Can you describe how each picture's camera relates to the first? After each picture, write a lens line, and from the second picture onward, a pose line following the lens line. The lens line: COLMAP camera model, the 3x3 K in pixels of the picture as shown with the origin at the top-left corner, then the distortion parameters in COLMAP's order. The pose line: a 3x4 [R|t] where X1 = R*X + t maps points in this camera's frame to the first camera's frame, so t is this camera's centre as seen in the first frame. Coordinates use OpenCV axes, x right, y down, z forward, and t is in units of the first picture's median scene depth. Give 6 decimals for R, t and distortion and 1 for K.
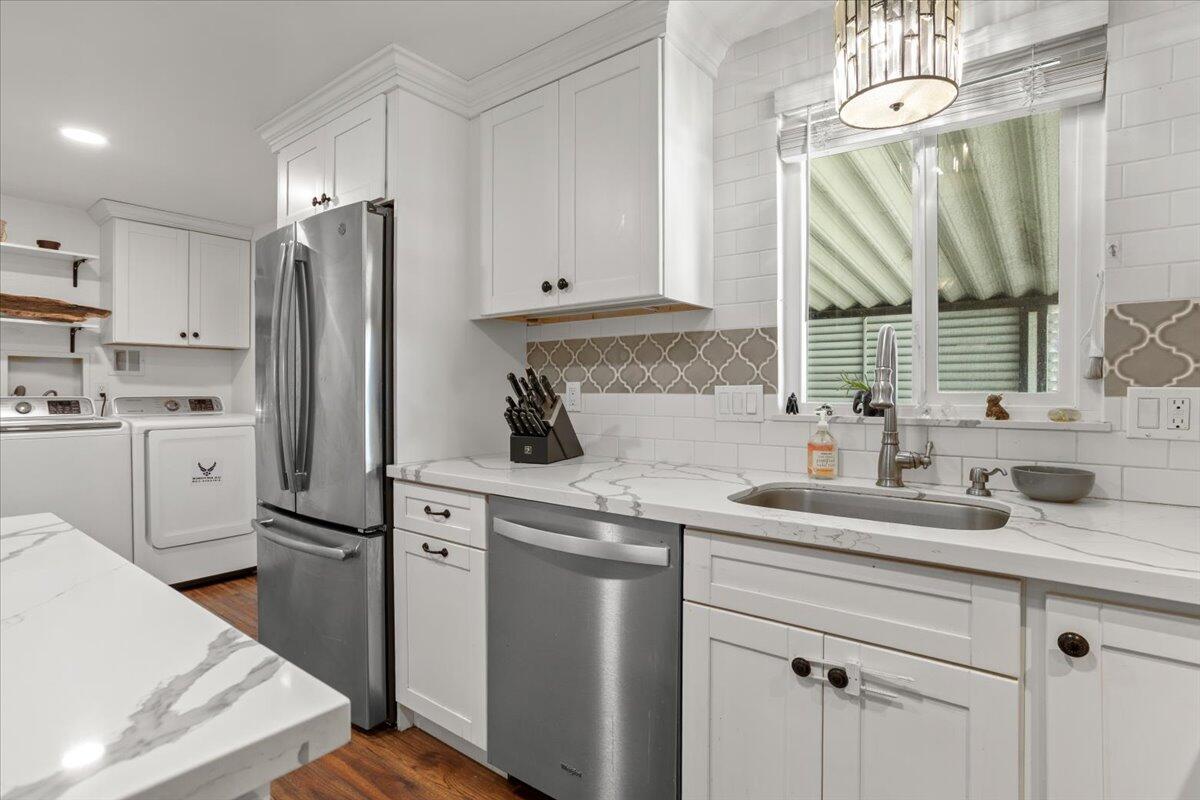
lens RADIAL K [[584.3, 0, 600.5], [0, 584.3, 392.3], [0, 0, 1]] dist [-0.053753, 0.029977]
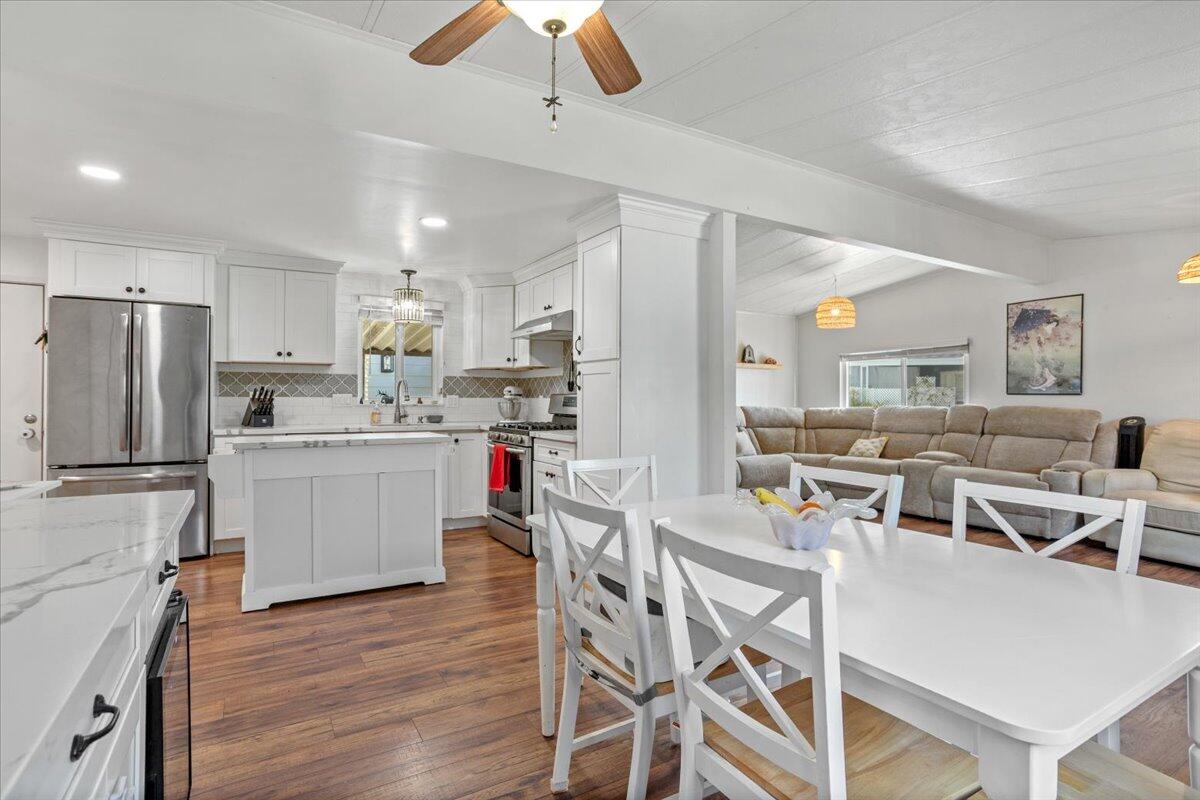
lens RADIAL K [[584.3, 0, 600.5], [0, 584.3, 392.3], [0, 0, 1]] dist [-0.053753, 0.029977]
pose [[0.360856, 0.008223, 0.932585, -2.004576], [0.002144, 0.999951, -0.009647, 0.008518], [-0.932619, 0.005480, 0.360821, -1.213567]]
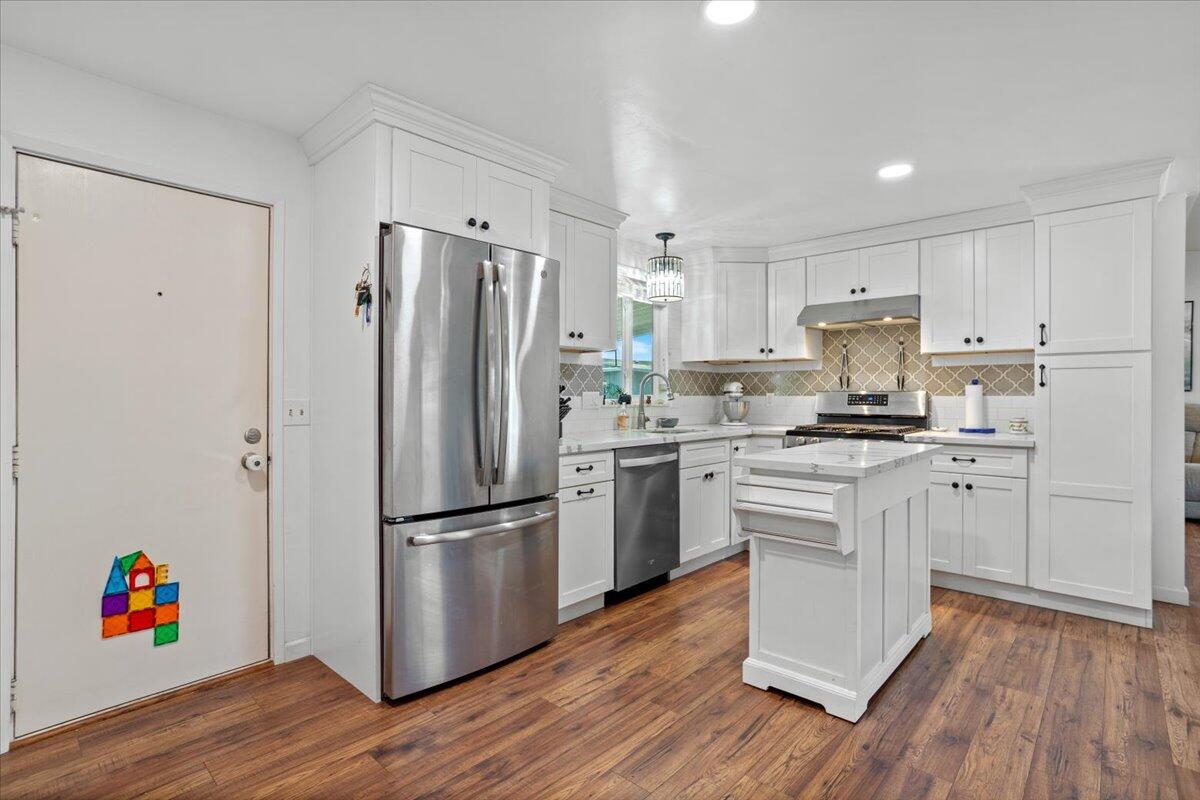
lens RADIAL K [[584.3, 0, 600.5], [0, 584.3, 392.3], [0, 0, 1]] dist [-0.053753, 0.029977]
pose [[0.086268, 0.000916, 0.996272, -1.961822], [0.004122, 0.999991, -0.001276, -0.008207], [-0.996263, 0.004217, 0.086263, 0.827091]]
